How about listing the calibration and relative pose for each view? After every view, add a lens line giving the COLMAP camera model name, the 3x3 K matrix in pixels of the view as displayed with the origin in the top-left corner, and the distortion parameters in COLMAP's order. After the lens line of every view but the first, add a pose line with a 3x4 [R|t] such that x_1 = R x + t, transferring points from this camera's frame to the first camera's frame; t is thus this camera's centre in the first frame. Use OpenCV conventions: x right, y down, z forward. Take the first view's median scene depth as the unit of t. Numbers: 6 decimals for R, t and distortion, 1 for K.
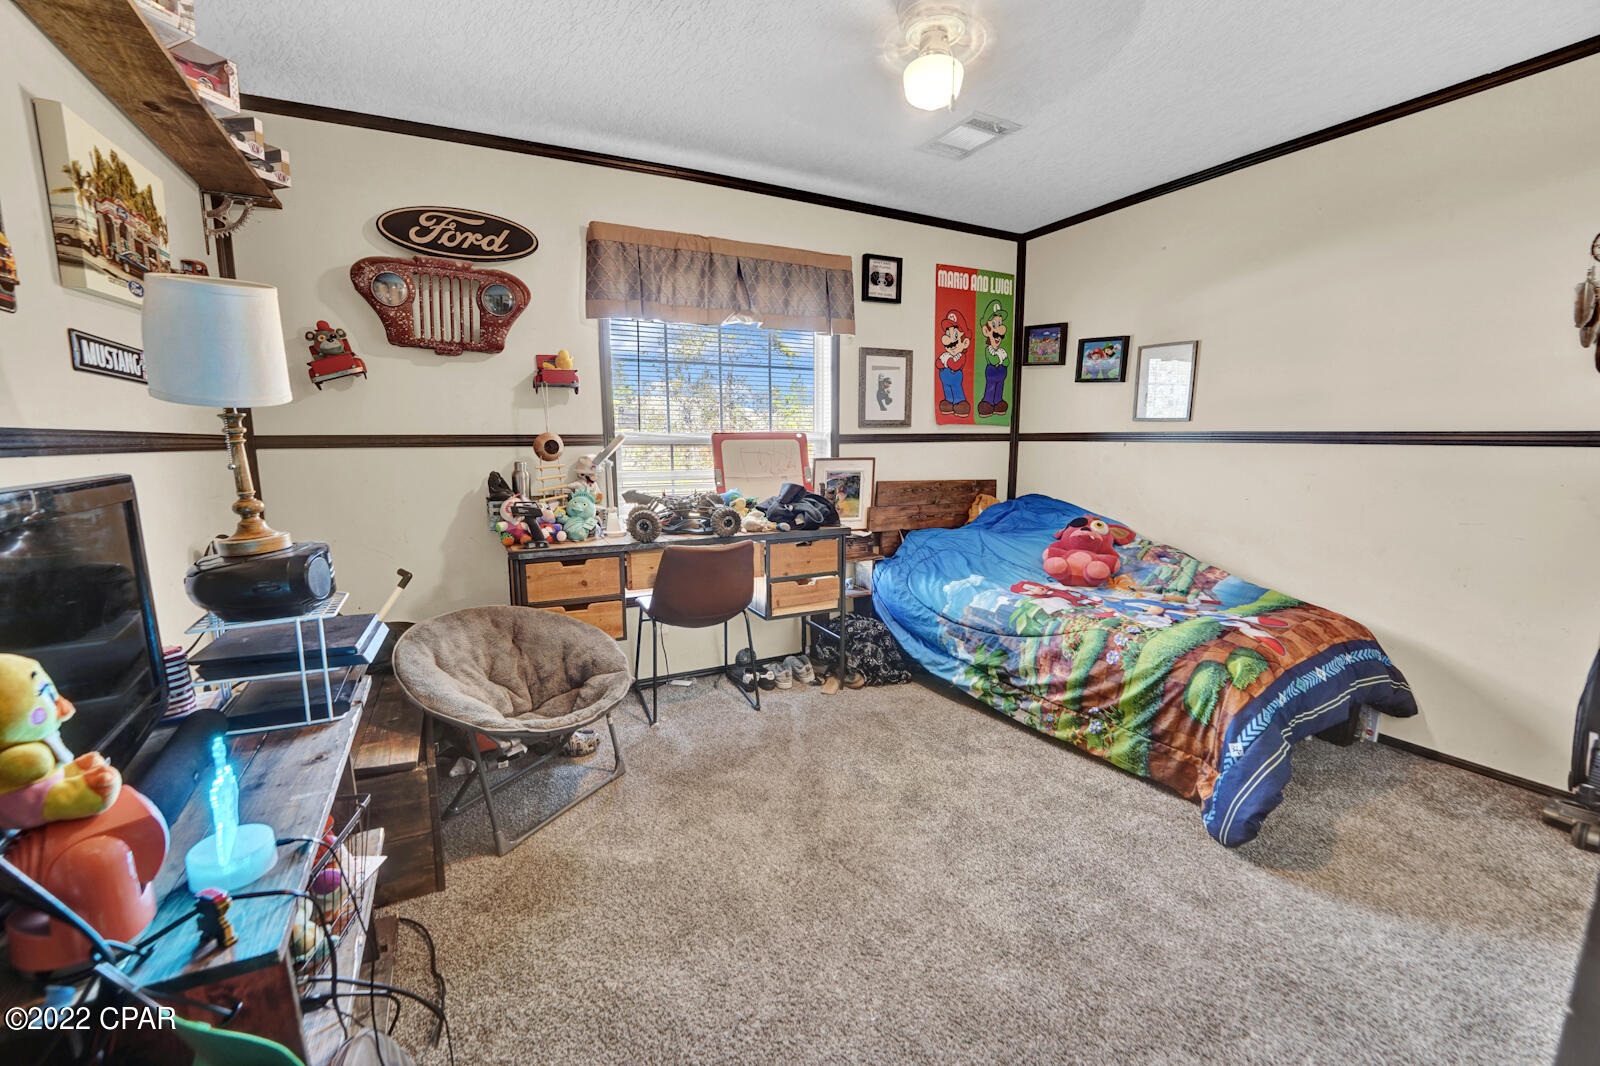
lens RADIAL K [[649.5, 0, 792.9], [0, 649.5, 536.1], [0, 0, 1]] dist [-0.027502, 0.002074]
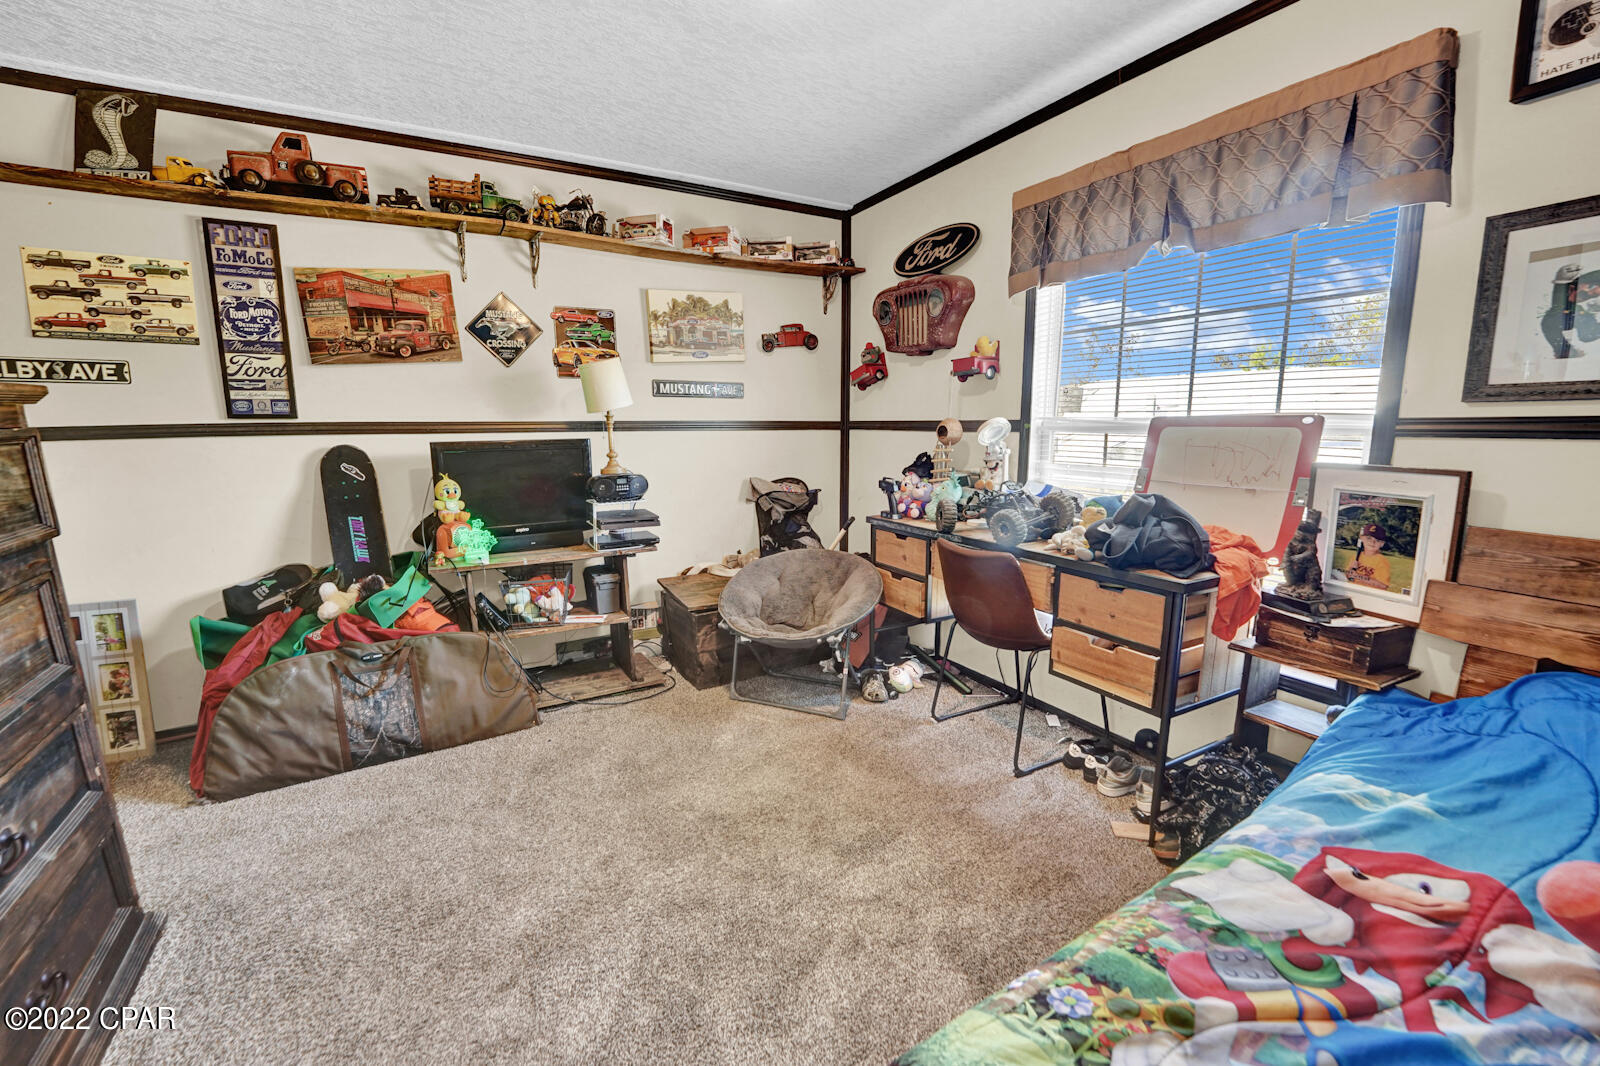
lens RADIAL K [[649.5, 0, 799.0], [0, 649.5, 541.5], [0, 0, 1]] dist [-0.027502, 0.002074]
pose [[0.033979, 0.178934, -0.983274, 0.693772], [-0.144461, 0.974390, 0.172325, -0.108568], [0.988927, 0.136189, 0.058958, 0.703249]]
